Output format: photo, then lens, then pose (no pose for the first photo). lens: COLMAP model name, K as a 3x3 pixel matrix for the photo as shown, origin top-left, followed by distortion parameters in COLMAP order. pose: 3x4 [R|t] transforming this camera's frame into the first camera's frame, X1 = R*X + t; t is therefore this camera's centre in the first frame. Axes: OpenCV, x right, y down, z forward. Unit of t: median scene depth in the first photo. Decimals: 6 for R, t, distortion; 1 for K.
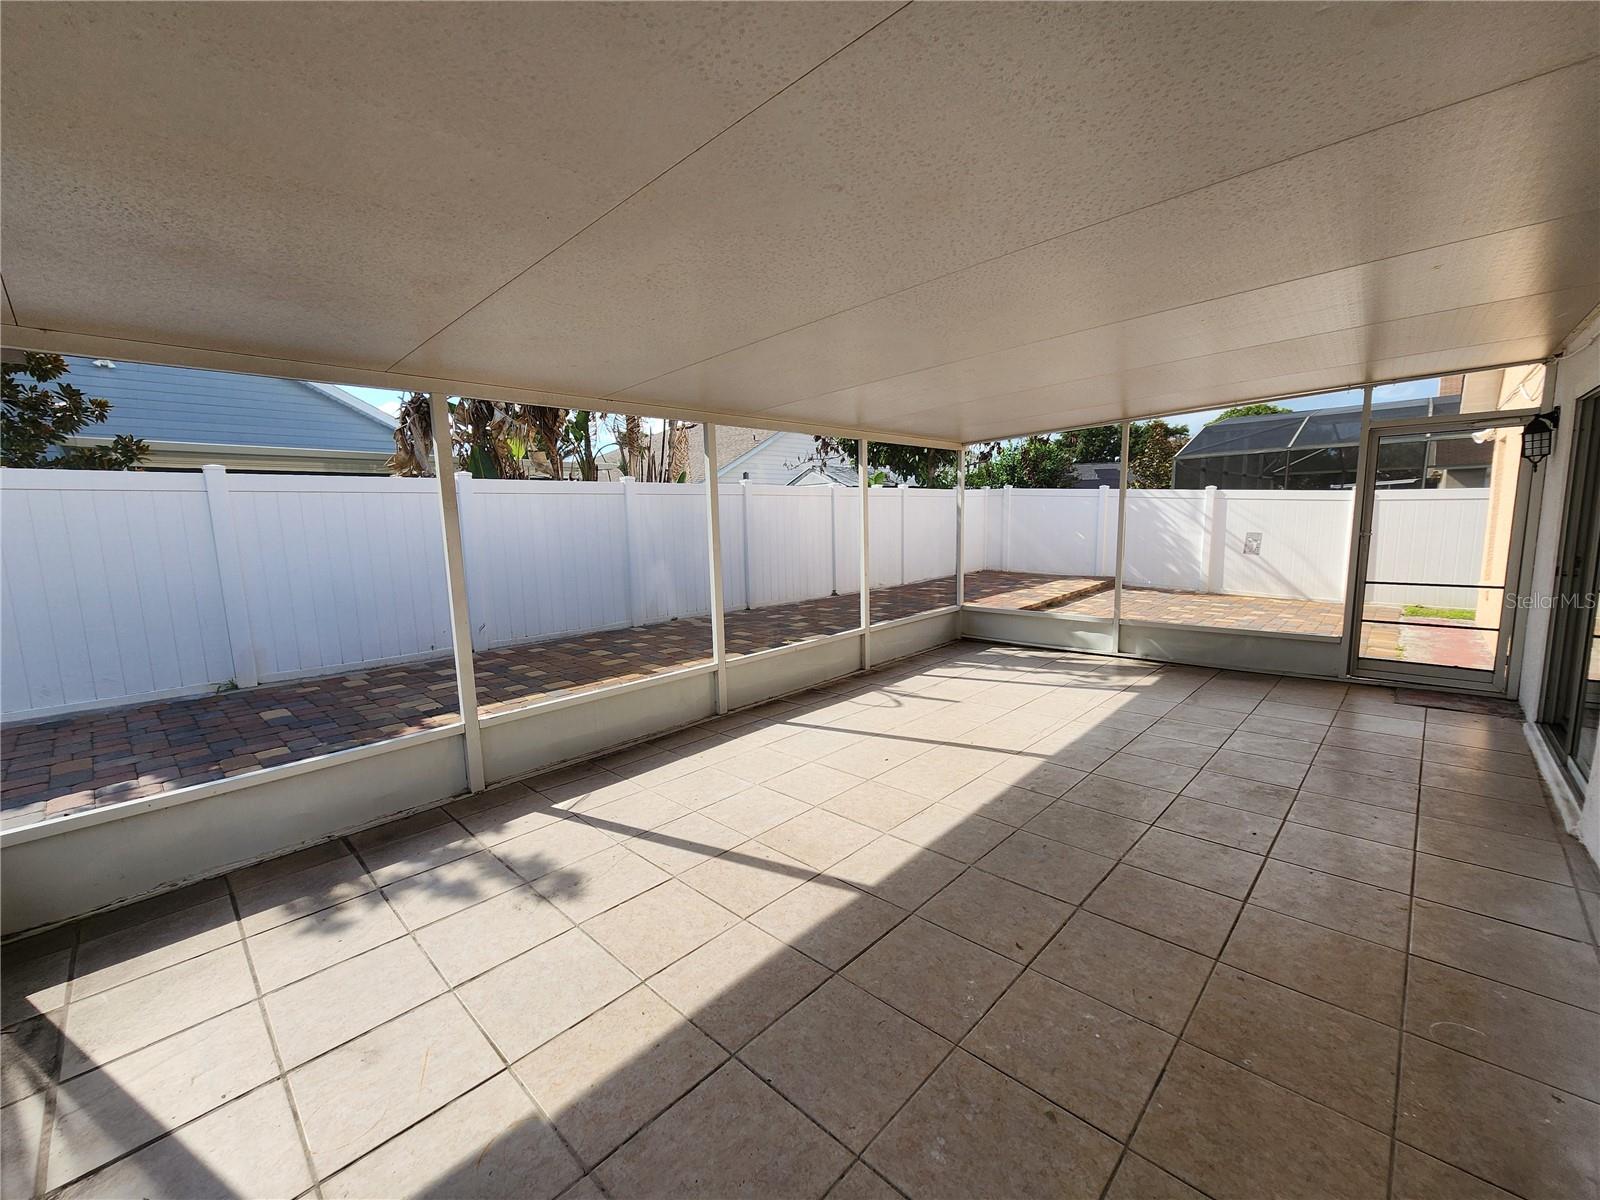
lens RADIAL K [[656.5, 0, 804.6], [0, 656.5, 606.7], [0, 0, 1]] dist [-0.002647, 0.001654]
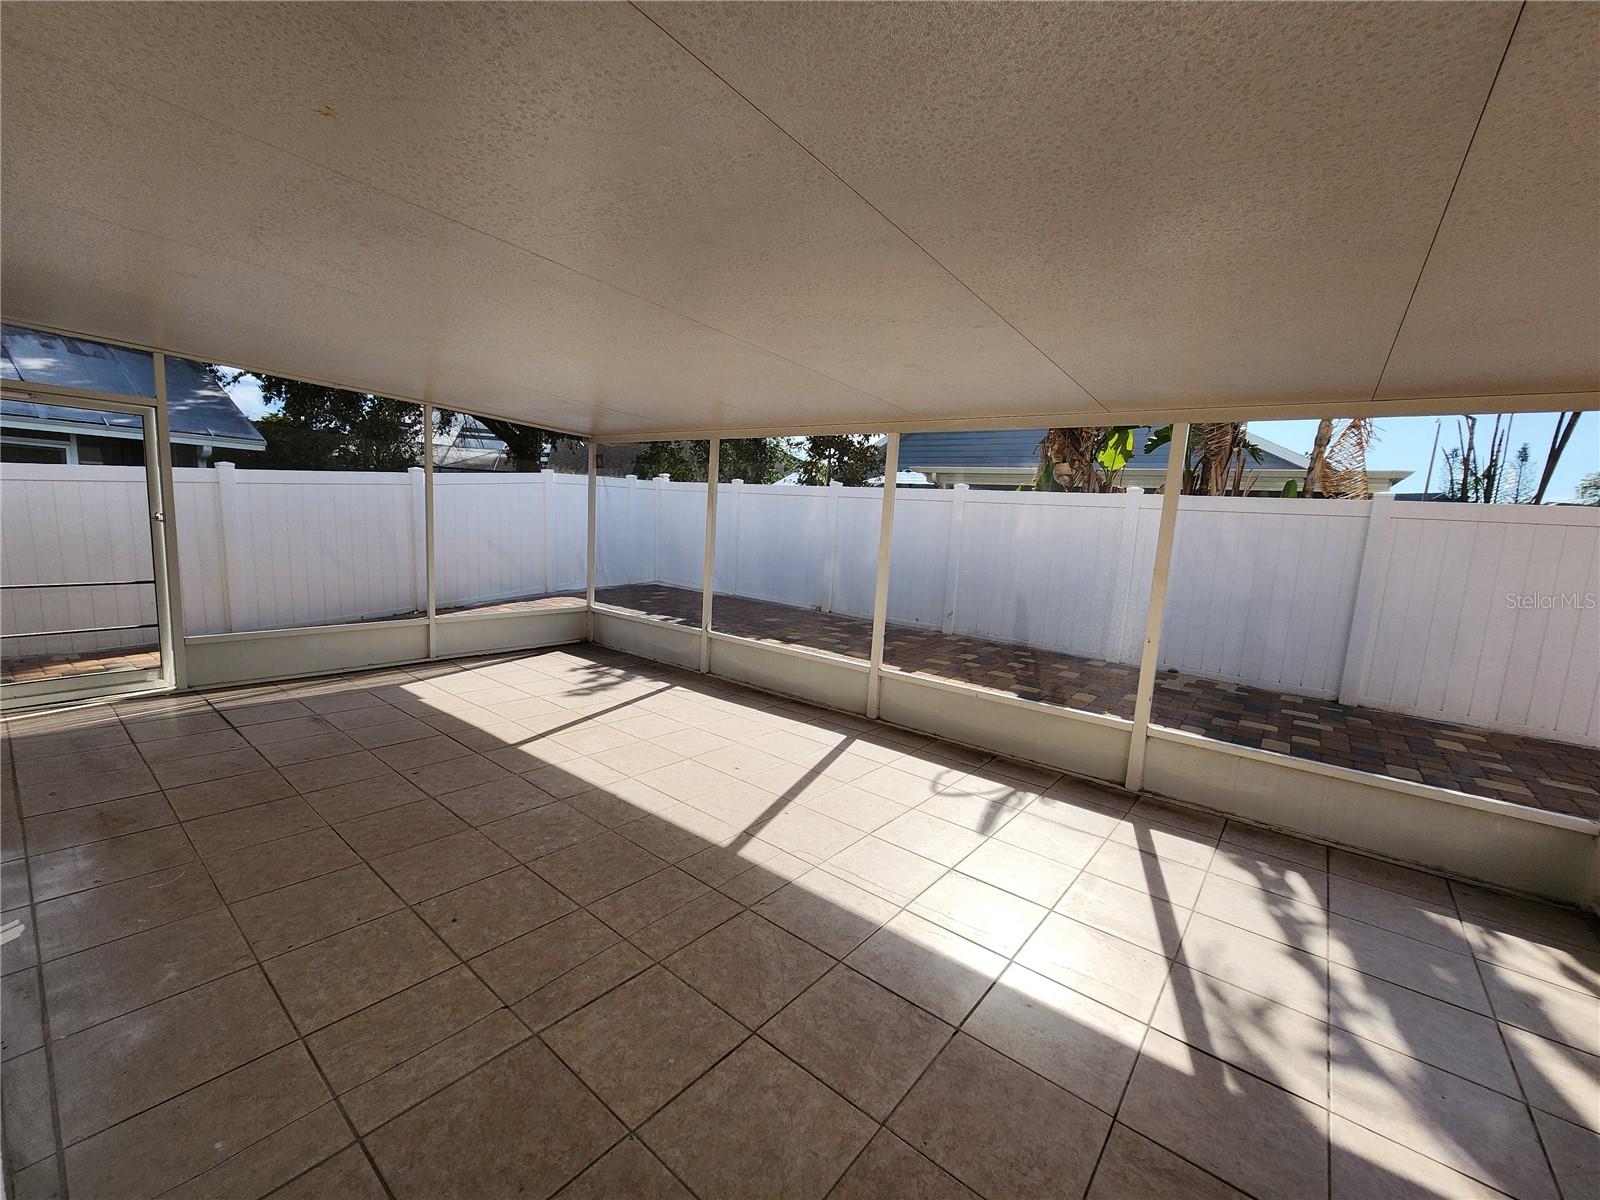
lens RADIAL K [[656.5, 0, 806.1], [0, 656.5, 599.0], [0, 0, 1]] dist [-0.002647, 0.001654]
pose [[0.092553, 0.161089, -0.982591, 1.029042], [-0.200548, 0.969619, 0.140072, -0.174106], [0.975302, 0.184093, 0.122047, 0.879047]]
